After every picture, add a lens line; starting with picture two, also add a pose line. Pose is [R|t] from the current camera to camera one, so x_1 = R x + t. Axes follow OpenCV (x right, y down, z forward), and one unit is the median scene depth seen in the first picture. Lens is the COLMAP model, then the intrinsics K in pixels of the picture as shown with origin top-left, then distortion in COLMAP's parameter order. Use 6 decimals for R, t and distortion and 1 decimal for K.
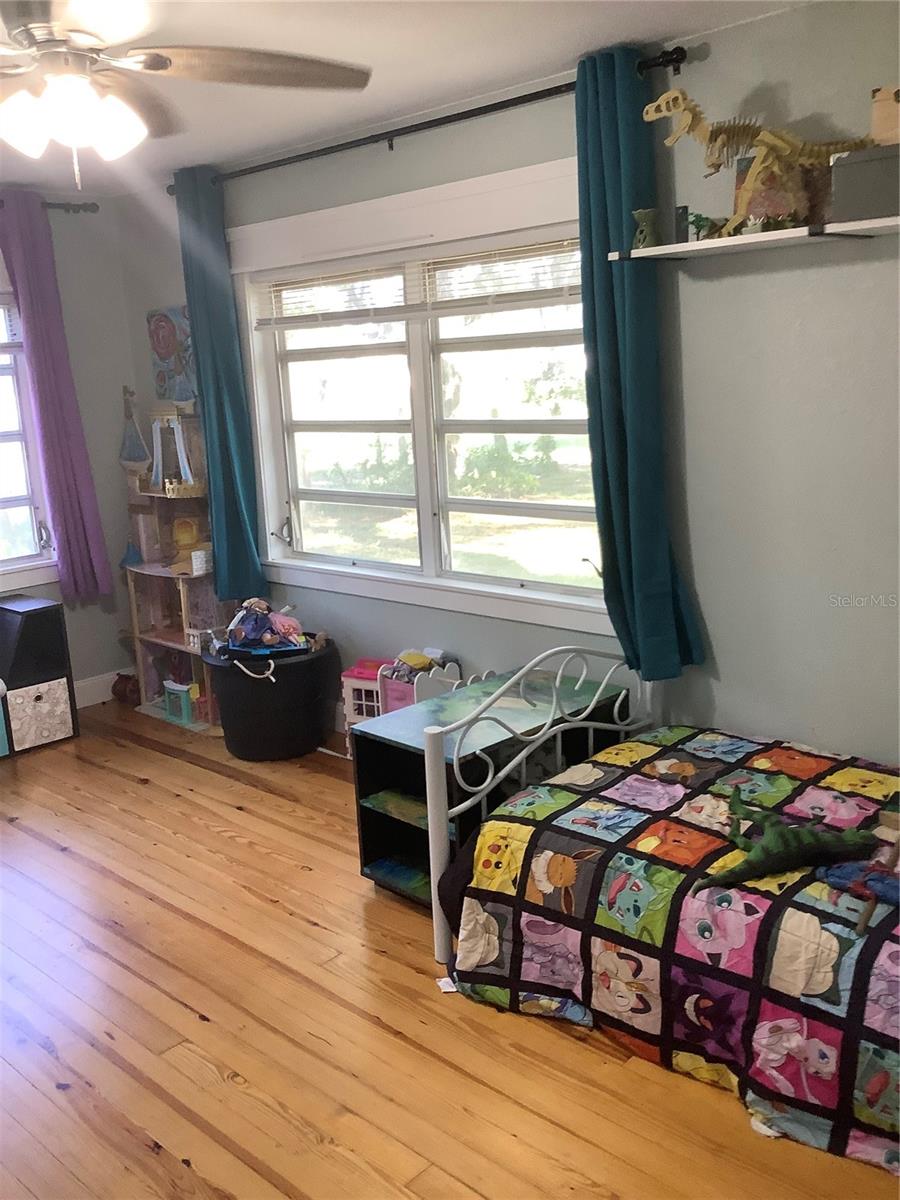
lens RADIAL K [[1122.0, 0, 503.1], [0, 1122.0, 597.4], [0, 0, 1]] dist [0.011169, 0.000000]
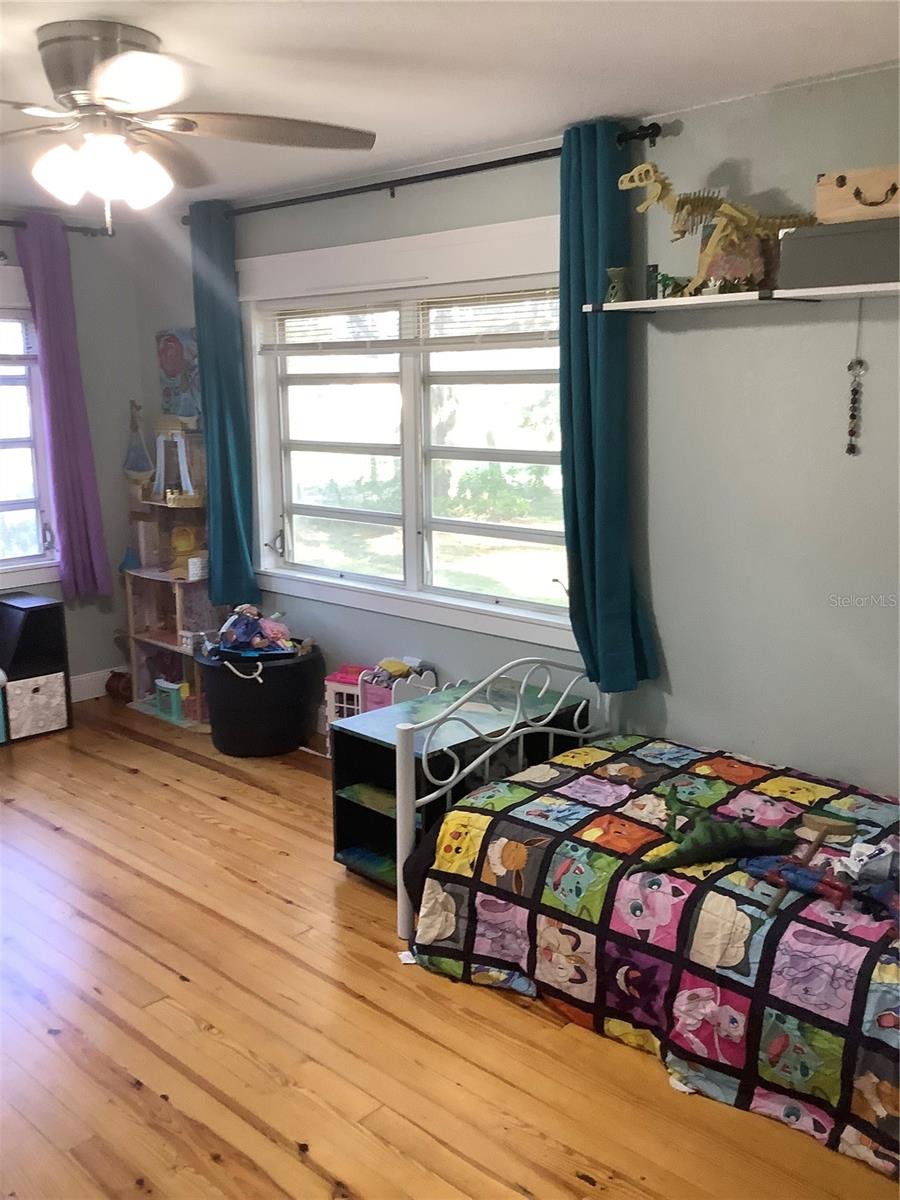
lens RADIAL K [[1122.0, 0, 535.1], [0, 1122.0, 583.0], [0, 0, 1]] dist [0.011169, 0.000000]
pose [[0.998581, 0.039762, 0.035424, 0.017478], [-0.038579, 0.998694, -0.033489, 0.007268], [-0.036710, 0.032074, 0.998811, -0.095524]]
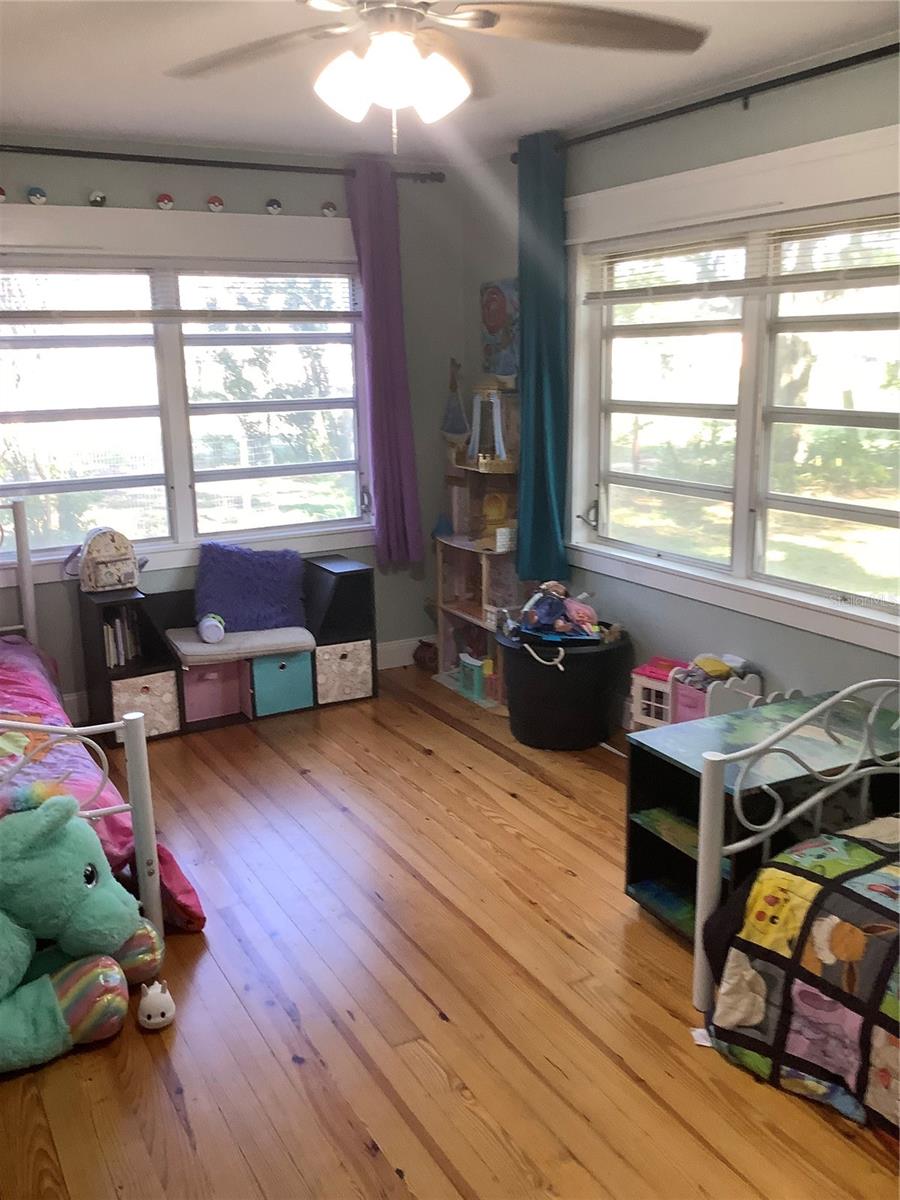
lens RADIAL K [[1122.0, 0, 461.1], [0, 1122.0, 599.4], [0, 0, 1]] dist [0.011169, 0.000000]
pose [[0.943599, 0.102139, -0.314943, 0.013293], [-0.094439, 0.994741, 0.039655, -0.018432], [0.317337, -0.007676, 0.948282, 0.066175]]
